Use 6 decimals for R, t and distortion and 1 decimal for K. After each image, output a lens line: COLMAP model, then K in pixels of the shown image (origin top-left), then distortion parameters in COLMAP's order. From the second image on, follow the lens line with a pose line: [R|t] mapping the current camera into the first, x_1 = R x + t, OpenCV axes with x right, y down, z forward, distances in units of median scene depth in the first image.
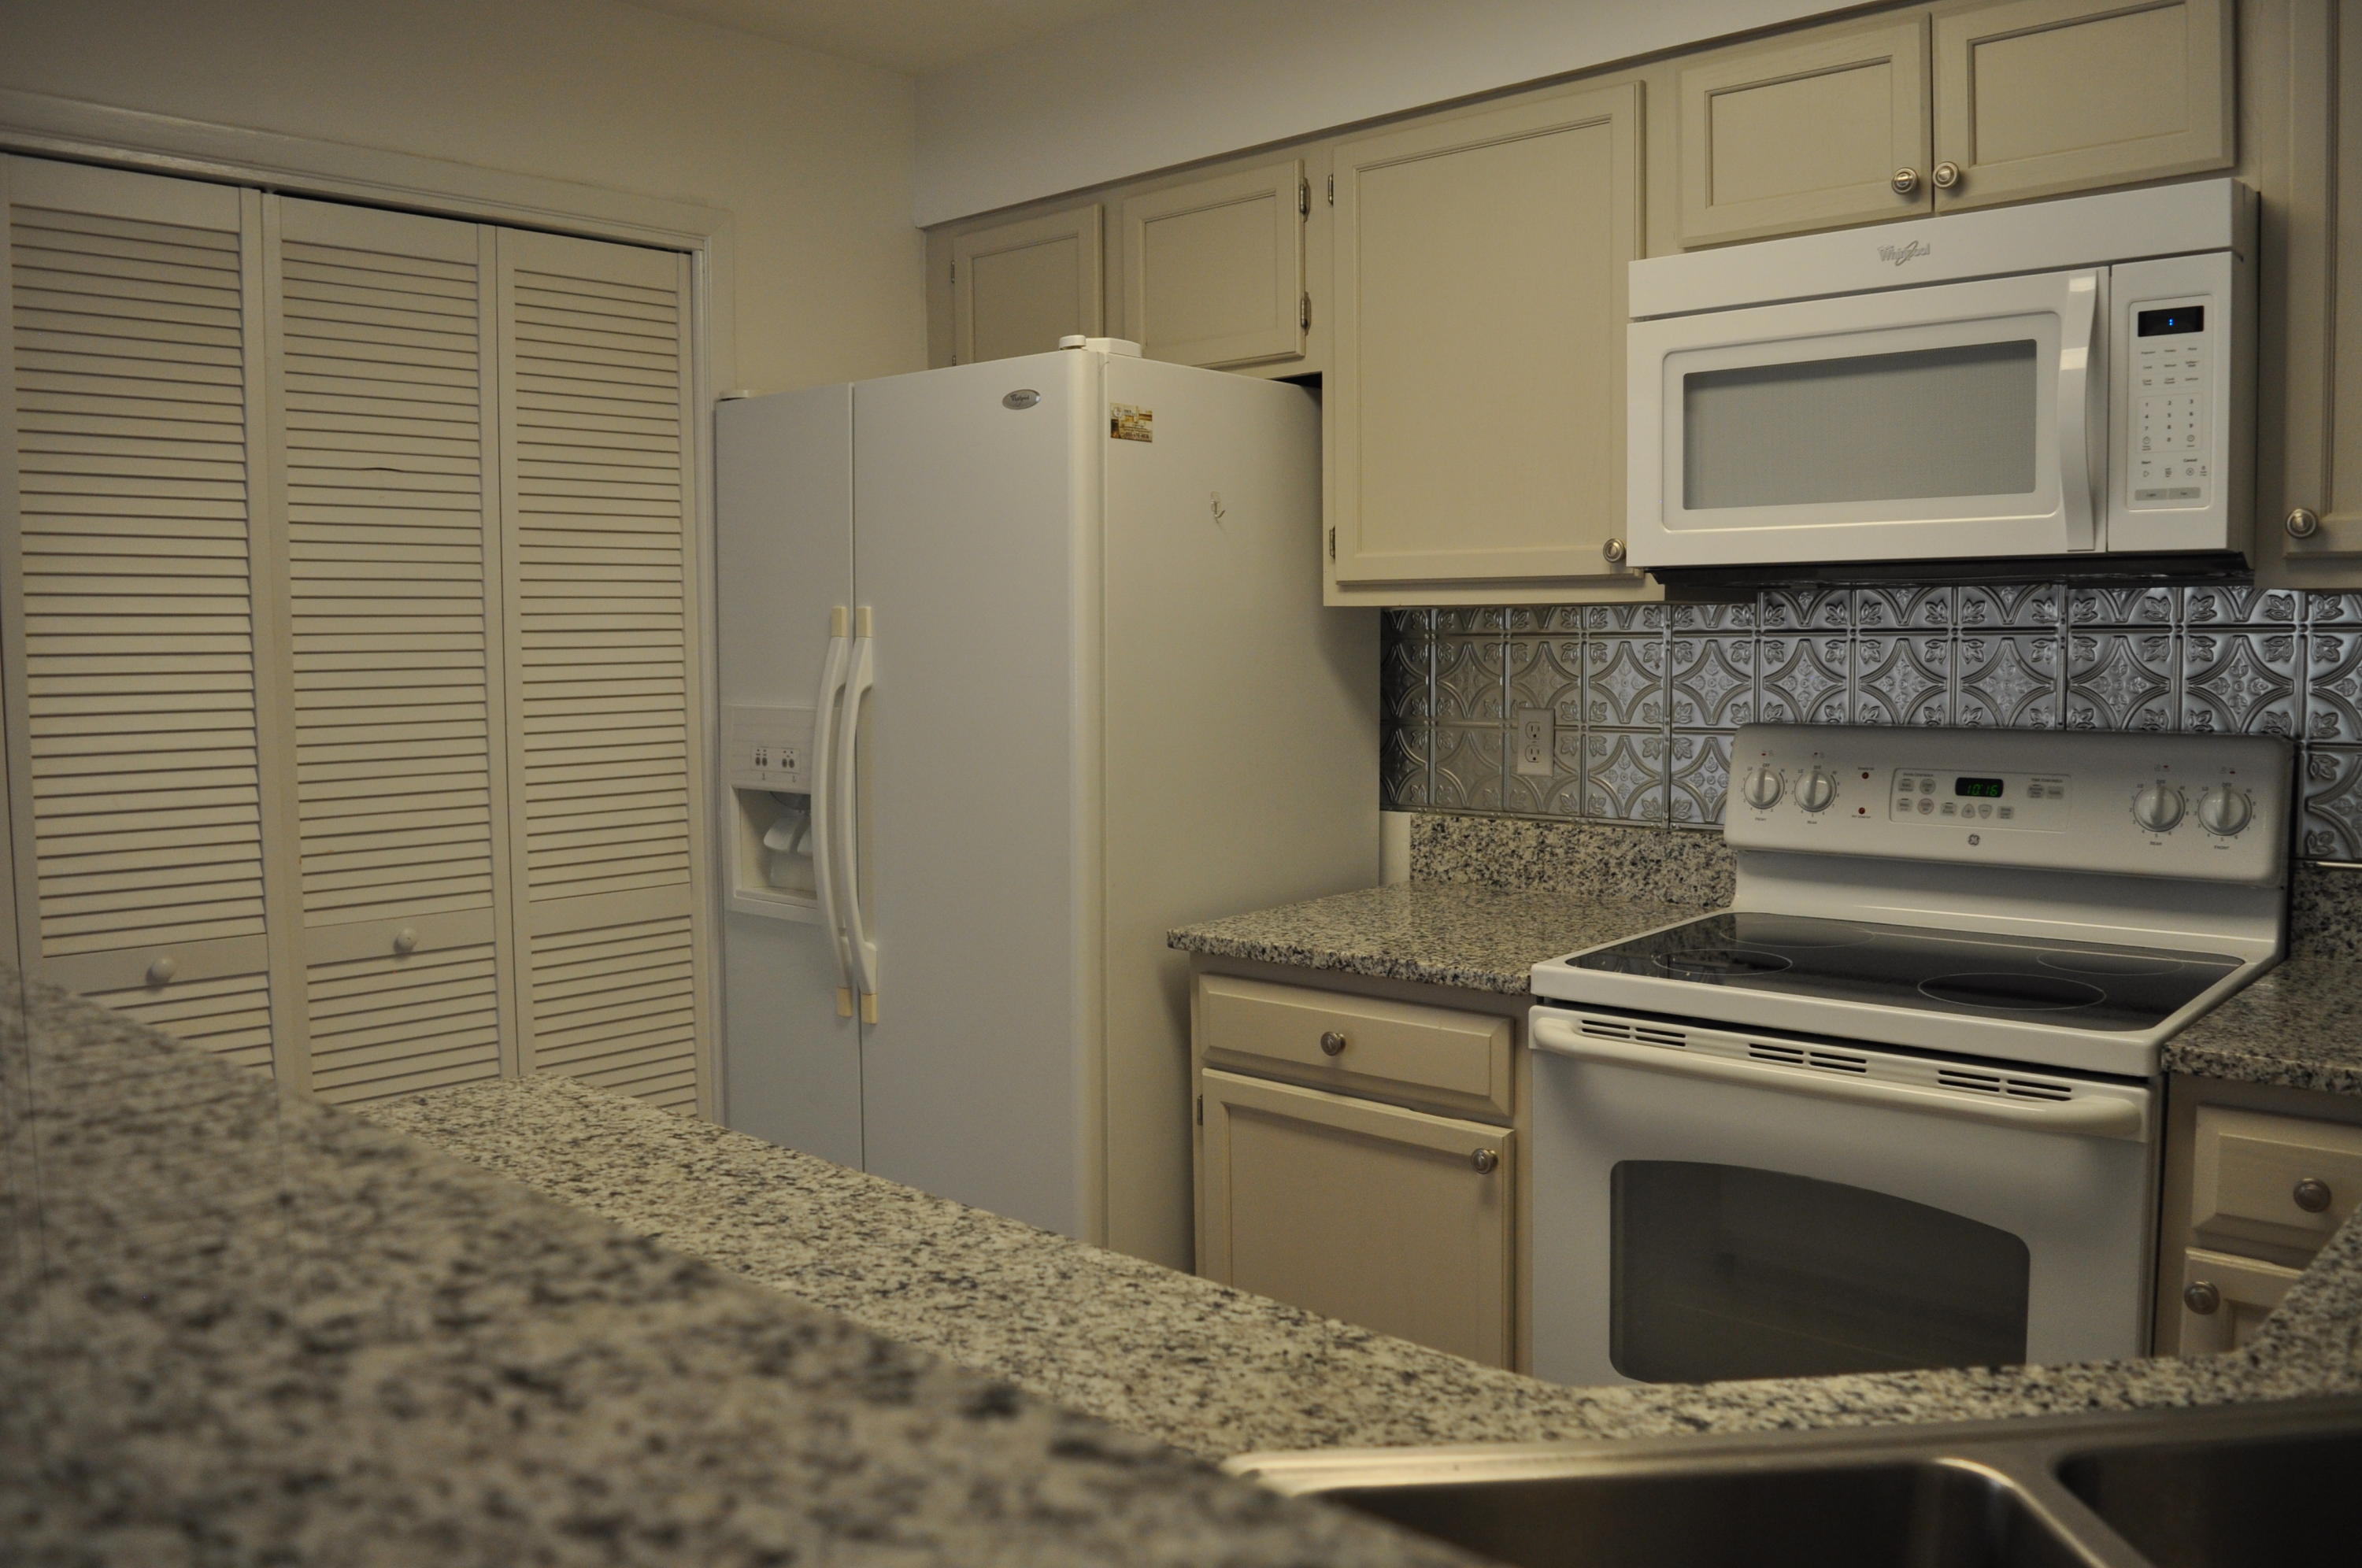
lens RADIAL K [[1848.2, 0, 1202.0], [0, 1848.2, 761.8], [0, 0, 1]] dist [-0.093631, 0.016117]
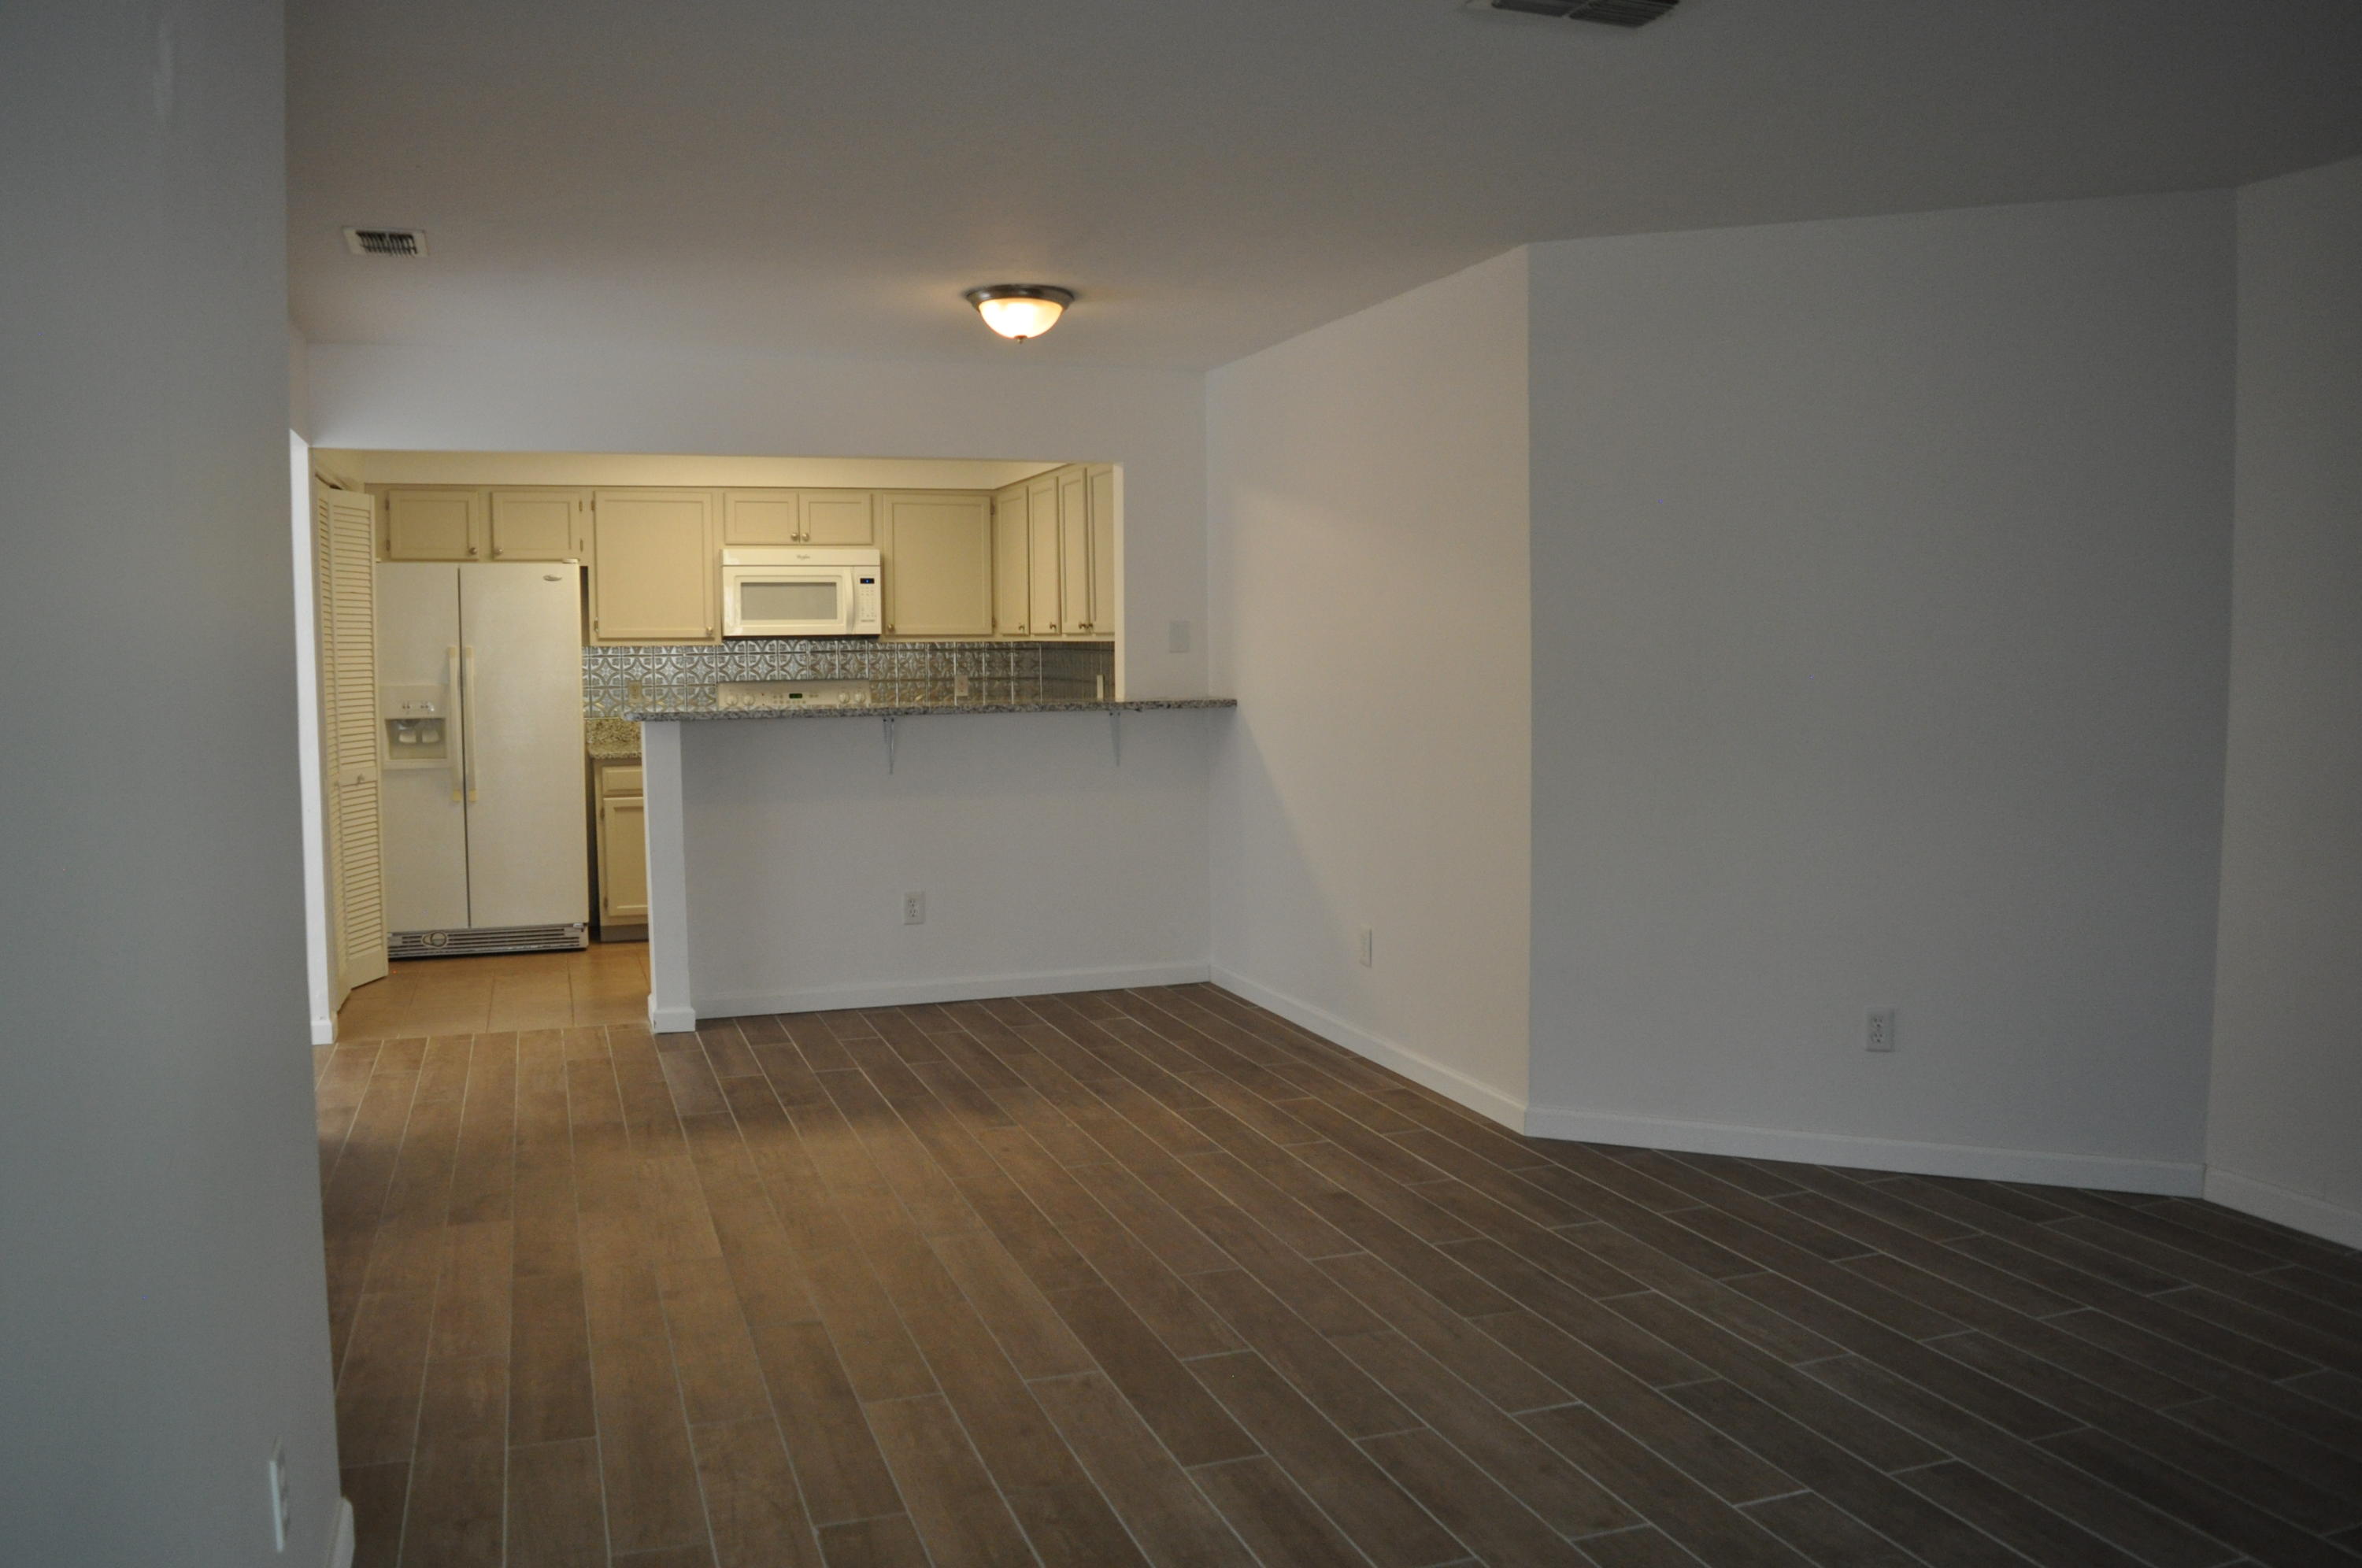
lens RADIAL K [[1848.2, 0, 1196.3], [0, 1848.2, 791.2], [0, 0, 1]] dist [-0.093631, 0.016117]
pose [[0.471560, -0.067823, 0.879222, -2.518825], [0.062762, 0.997091, 0.043254, 0.098111], [-0.879598, 0.034785, 0.474445, -1.489400]]
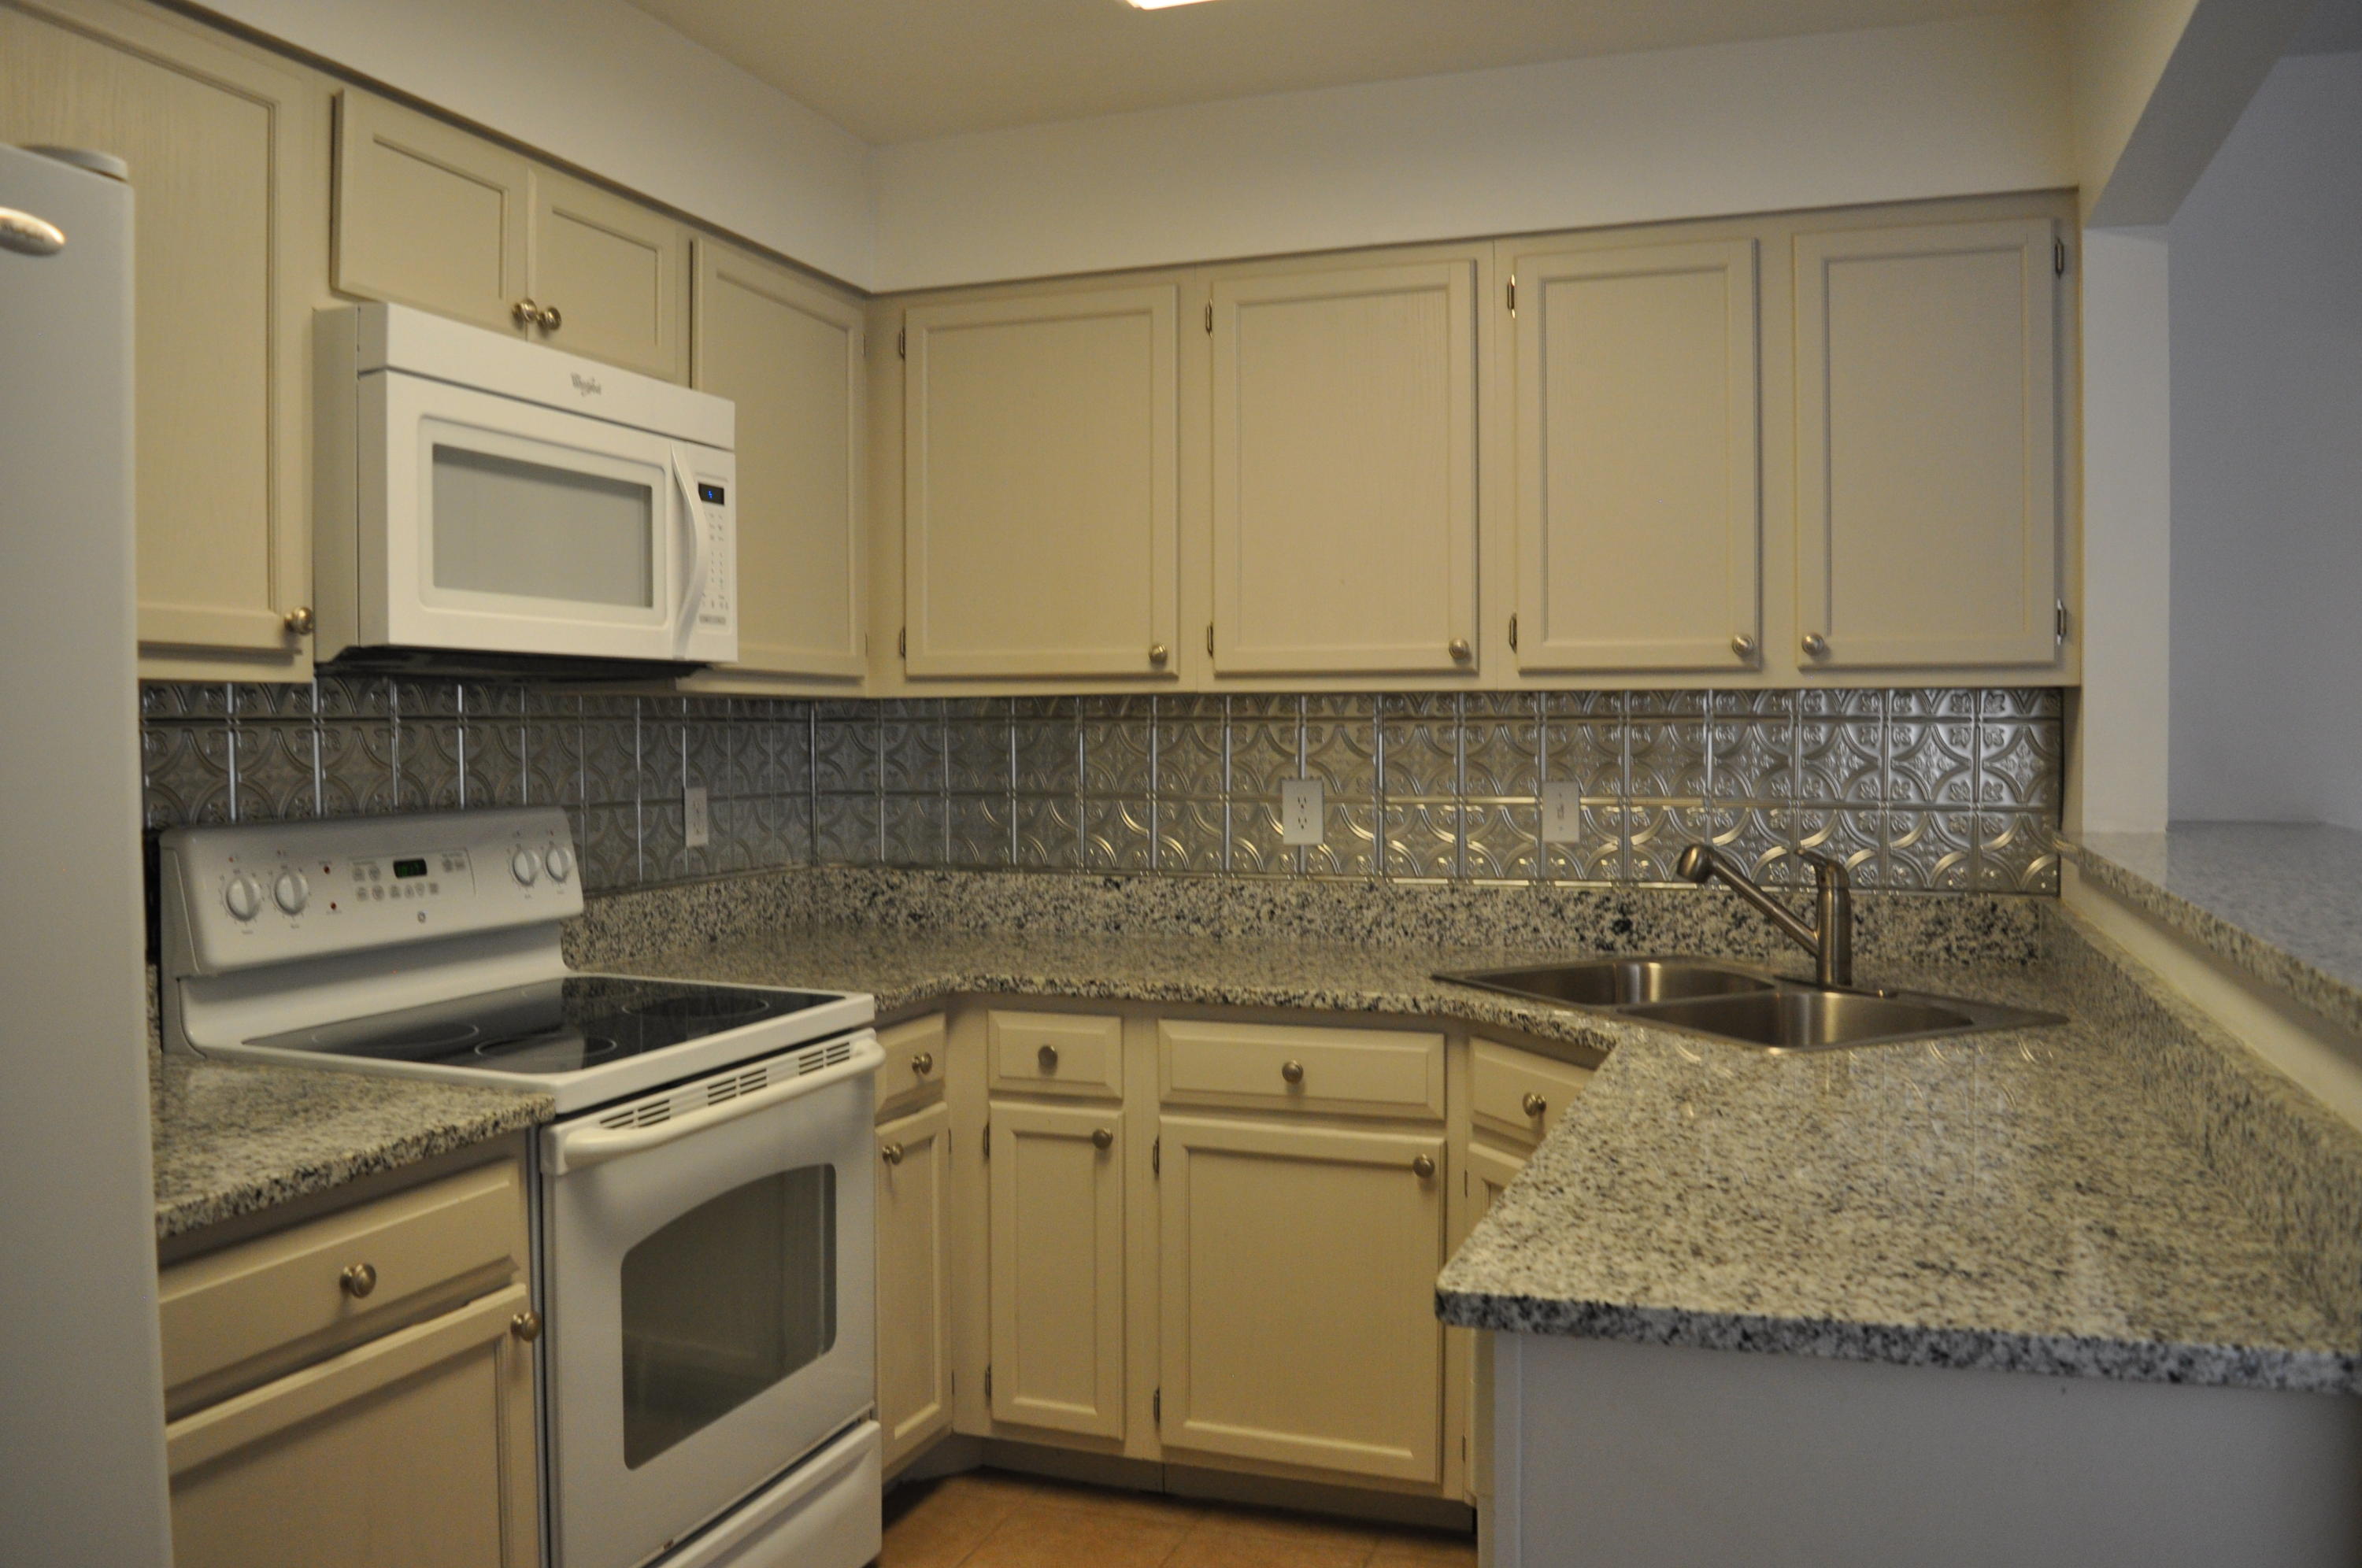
lens RADIAL K [[1848.2, 0, 1206.5], [0, 1848.2, 782.0], [0, 0, 1]] dist [-0.093631, 0.016117]
pose [[-0.389300, -0.016658, 0.920960, -0.746525], [0.068037, 0.996585, 0.046786, -0.055554], [-0.918595, 0.080873, -0.386837, 1.008736]]
